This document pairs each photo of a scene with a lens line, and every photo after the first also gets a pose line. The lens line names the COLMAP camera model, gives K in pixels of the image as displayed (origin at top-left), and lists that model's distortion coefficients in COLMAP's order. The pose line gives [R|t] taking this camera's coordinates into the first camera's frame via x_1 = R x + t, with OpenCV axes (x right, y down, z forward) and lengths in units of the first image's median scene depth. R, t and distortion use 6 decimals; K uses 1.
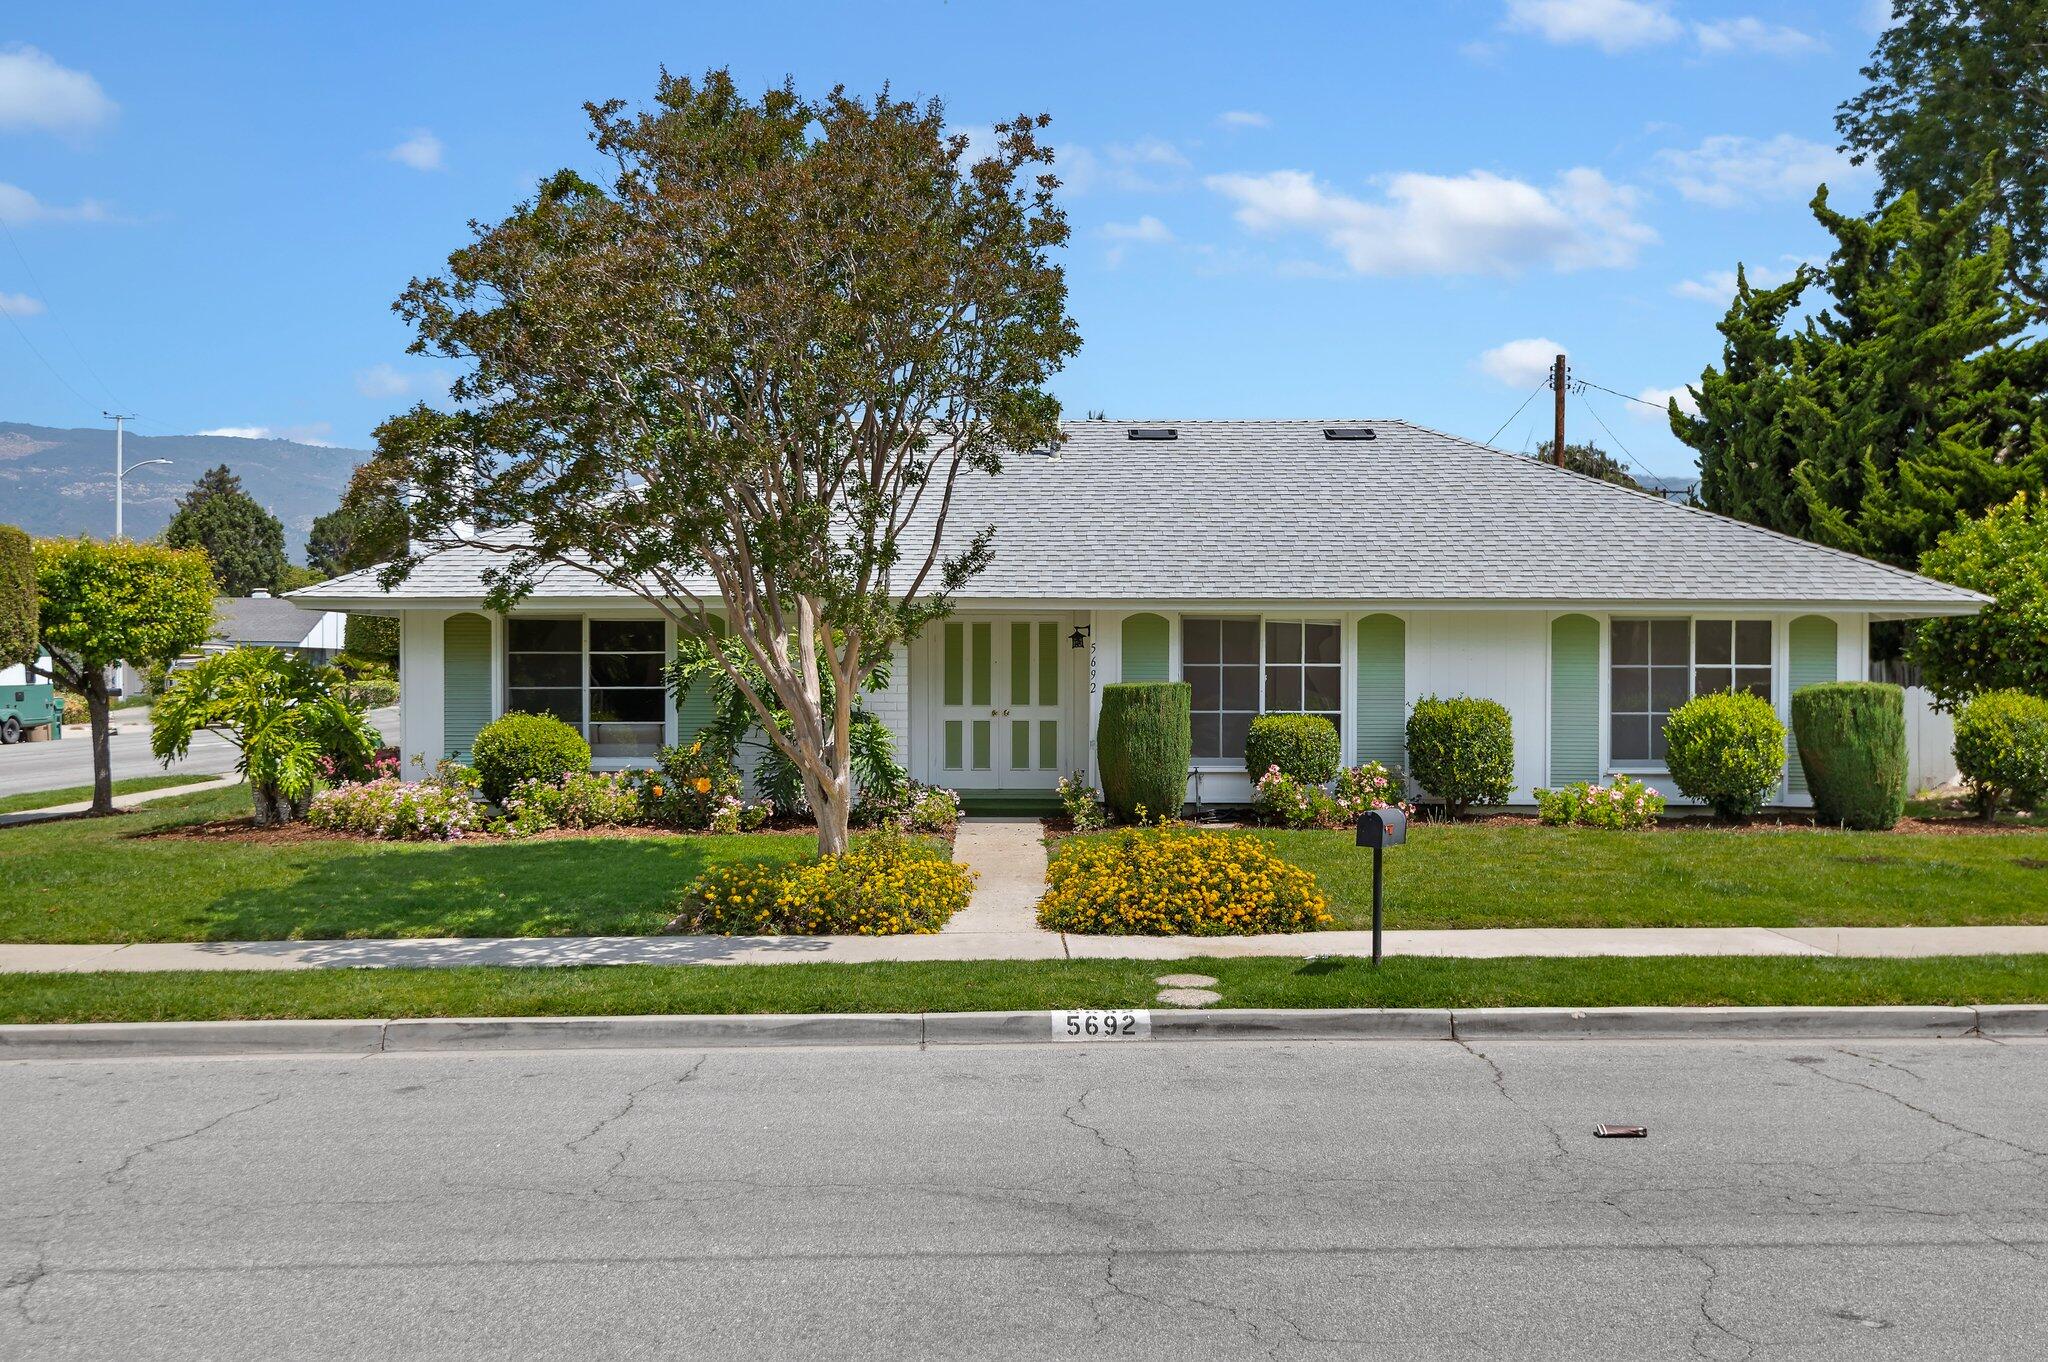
lens RADIAL K [[1891.2, 0, 1022.8], [0, 1891.2, 686.4], [0, 0, 1]] dist [-0.006619, 0.000000]
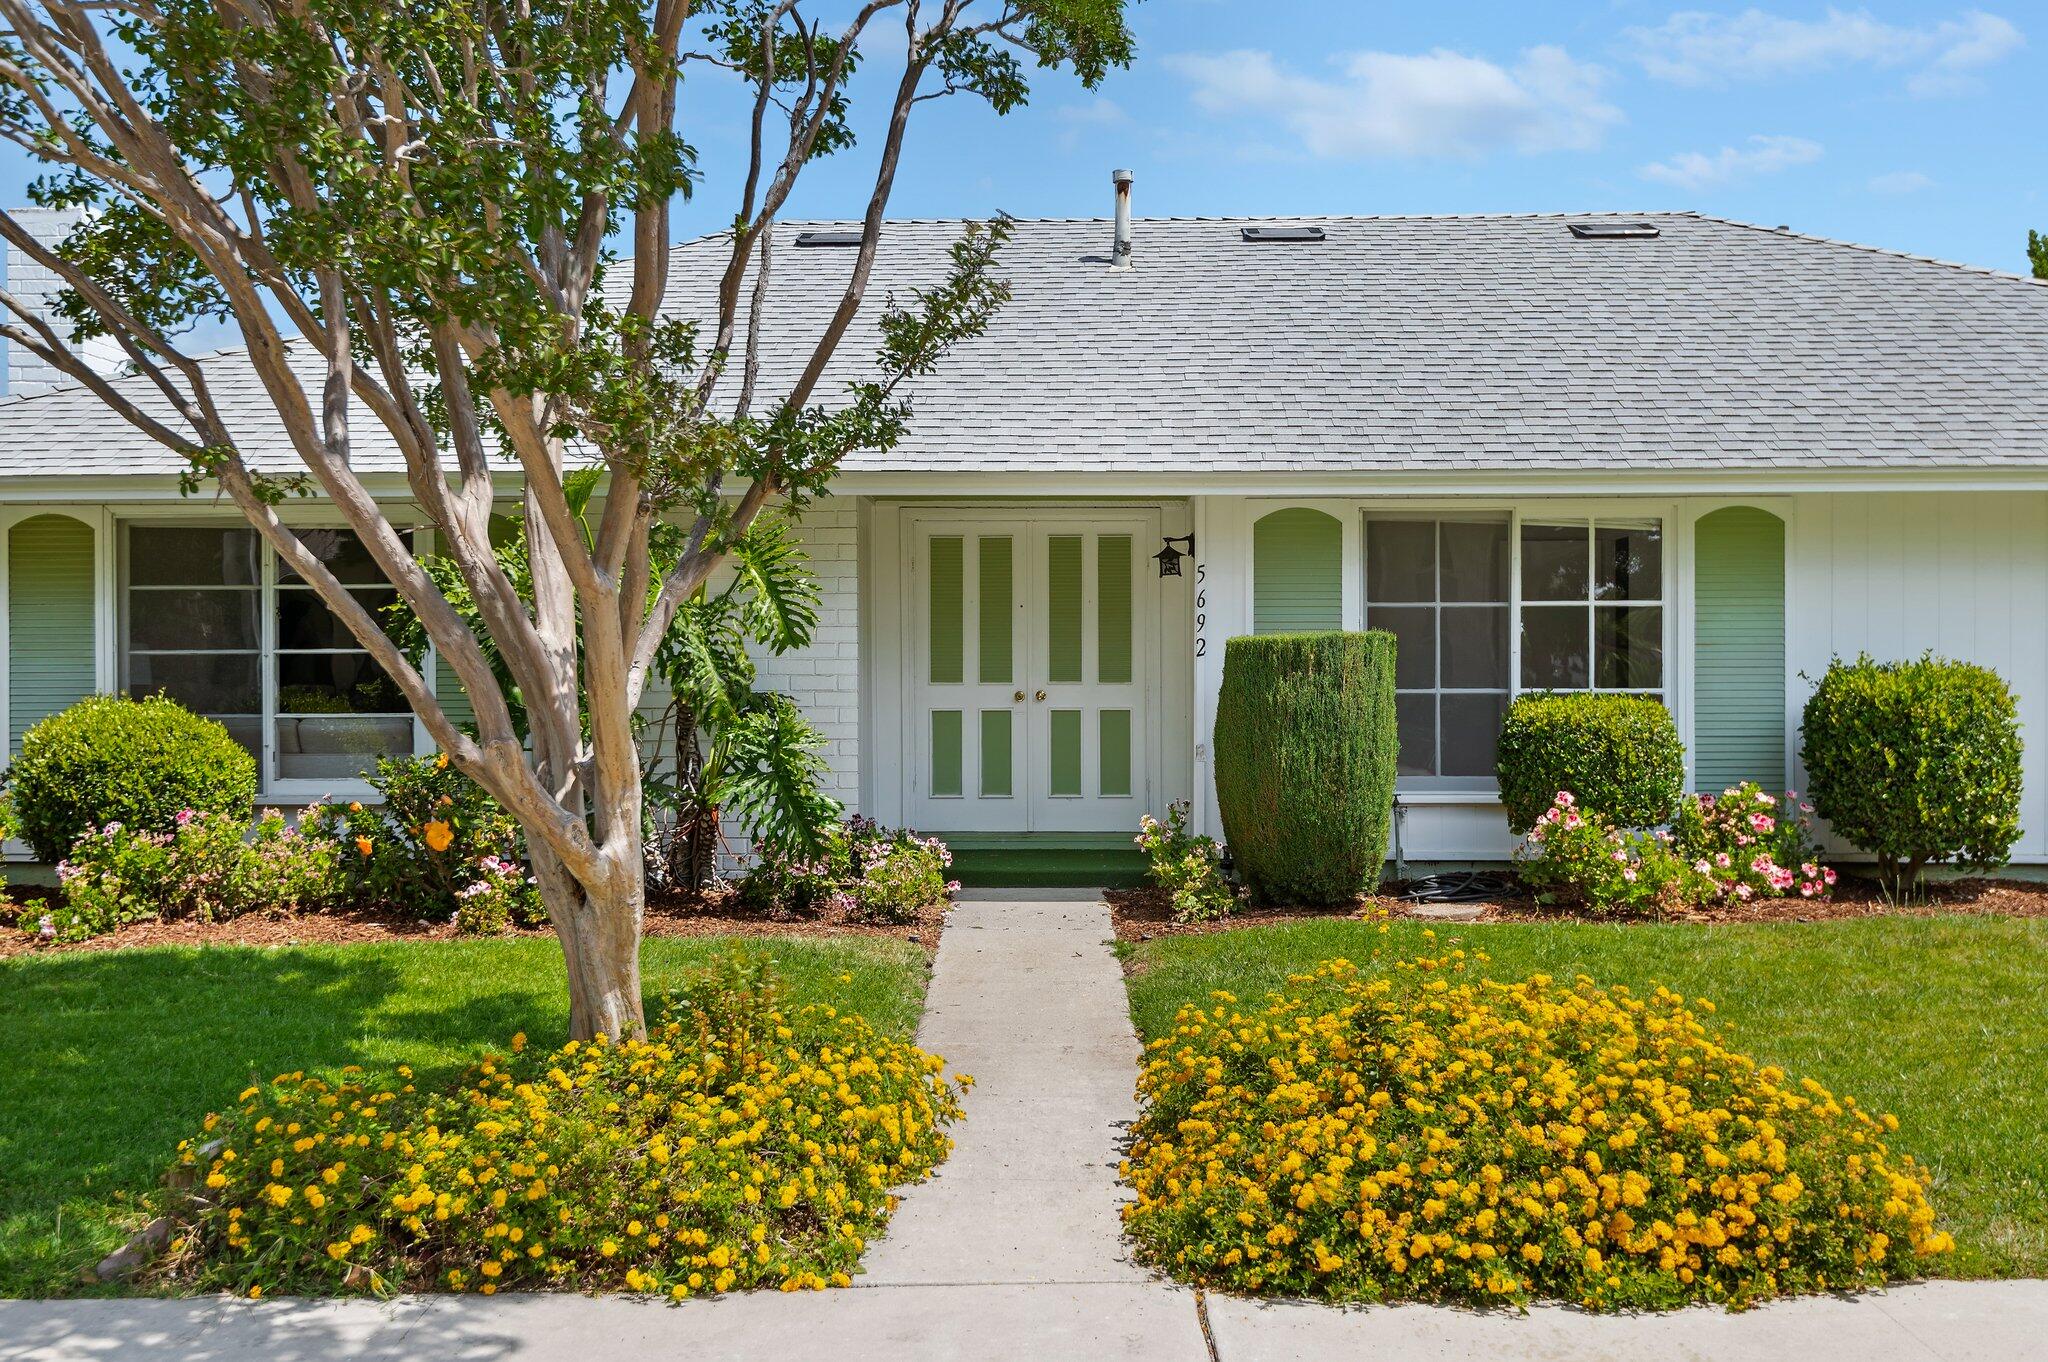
lens RADIAL K [[2062.9, 0, 1027.7], [0, 2062.9, 680.2], [0, 0, 1]] dist [0.001181, 0.000000]
pose [[0.999869, -0.003589, -0.015789, -0.003176], [0.003543, 0.999989, -0.002917, 0.012452], [0.015799, 0.002861, 0.999871, 0.439117]]
